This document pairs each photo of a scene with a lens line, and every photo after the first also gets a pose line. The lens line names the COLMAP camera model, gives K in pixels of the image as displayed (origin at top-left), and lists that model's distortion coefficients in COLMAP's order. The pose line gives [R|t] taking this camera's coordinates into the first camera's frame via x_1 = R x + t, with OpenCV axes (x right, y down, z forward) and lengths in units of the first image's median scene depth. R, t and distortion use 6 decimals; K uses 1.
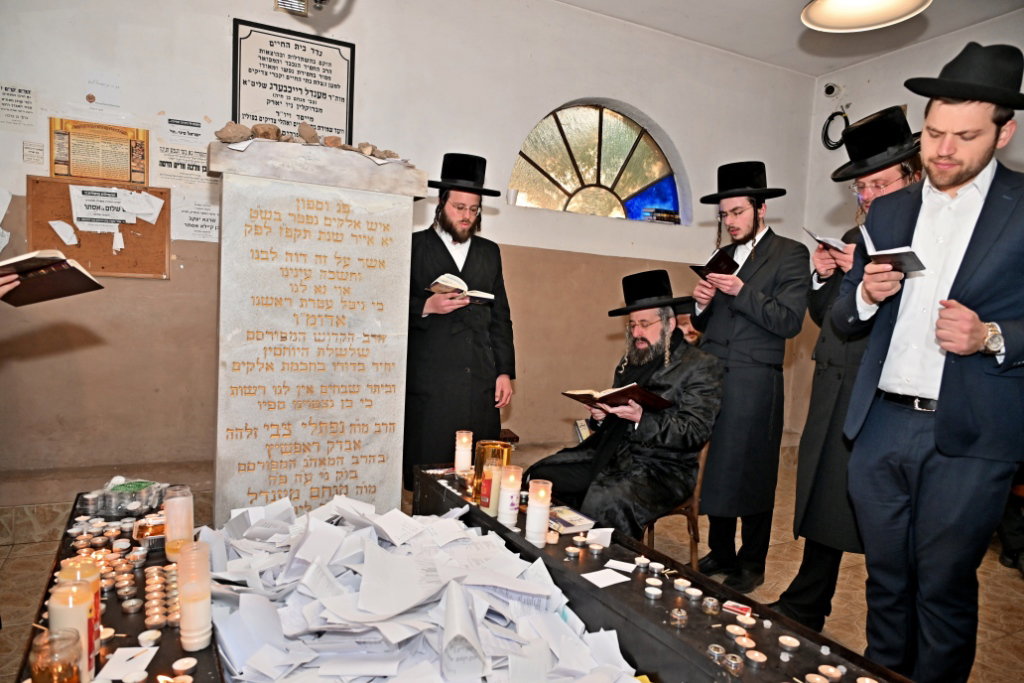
lens RADIAL K [[675.1, 0, 508.3], [0, 675.1, 351.1], [0, 0, 1]] dist [0.000913, -0.006784]
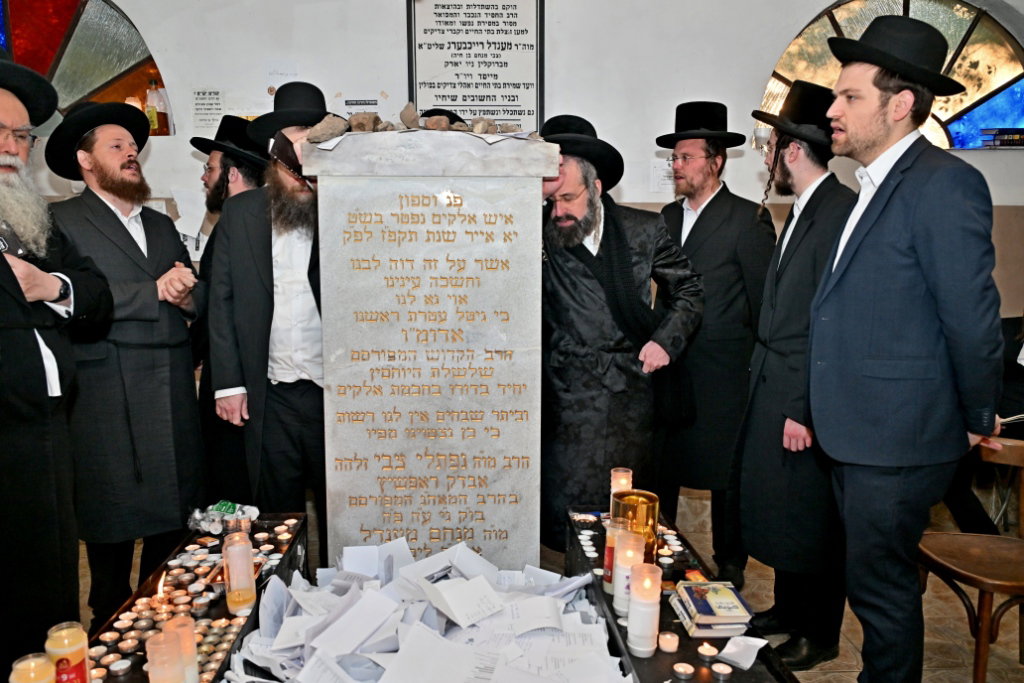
lens RADIAL K [[797.7, 0, 503.3], [0, 797.7, 347.2], [0, 0, 1]] dist [0.009059, -0.007167]
pose [[0.905832, 0.004843, -0.423610, 0.222614], [0.014365, 0.999009, 0.042138, -0.070397], [0.423394, -0.044255, 0.904864, 0.124173]]
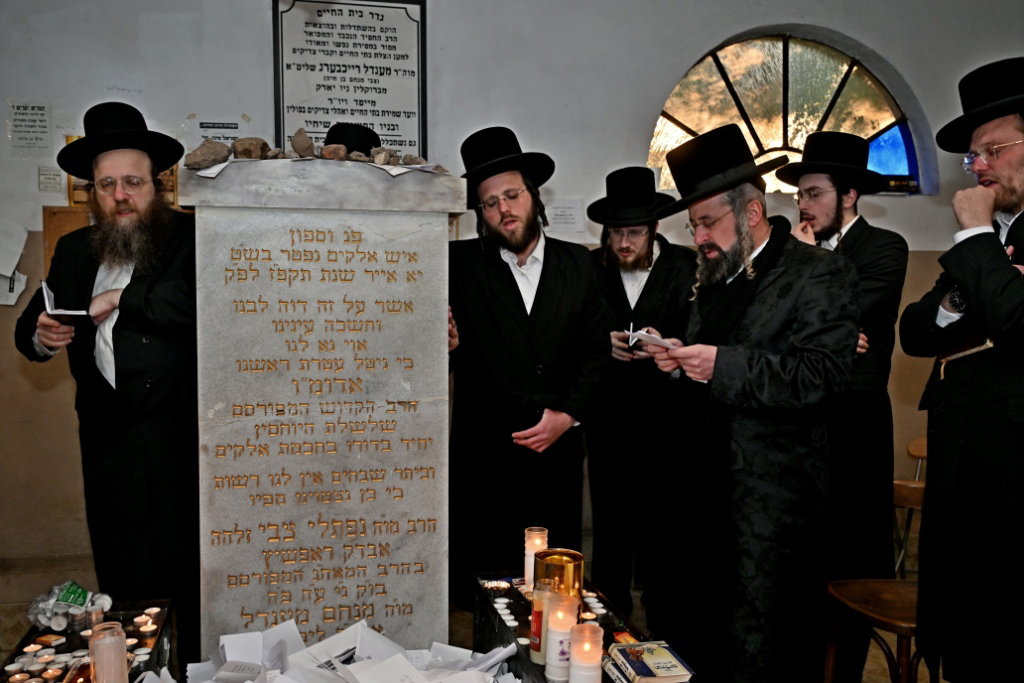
lens RADIAL K [[901.8, 0, 516.7], [0, 901.8, 338.5], [0, 0, 1]] dist [0.017934, -0.015817]
pose [[0.968916, -0.033074, -0.245170, 0.173354], [0.027134, 0.999252, -0.027566, -0.063656], [0.245898, 0.020057, 0.969088, 0.066770]]
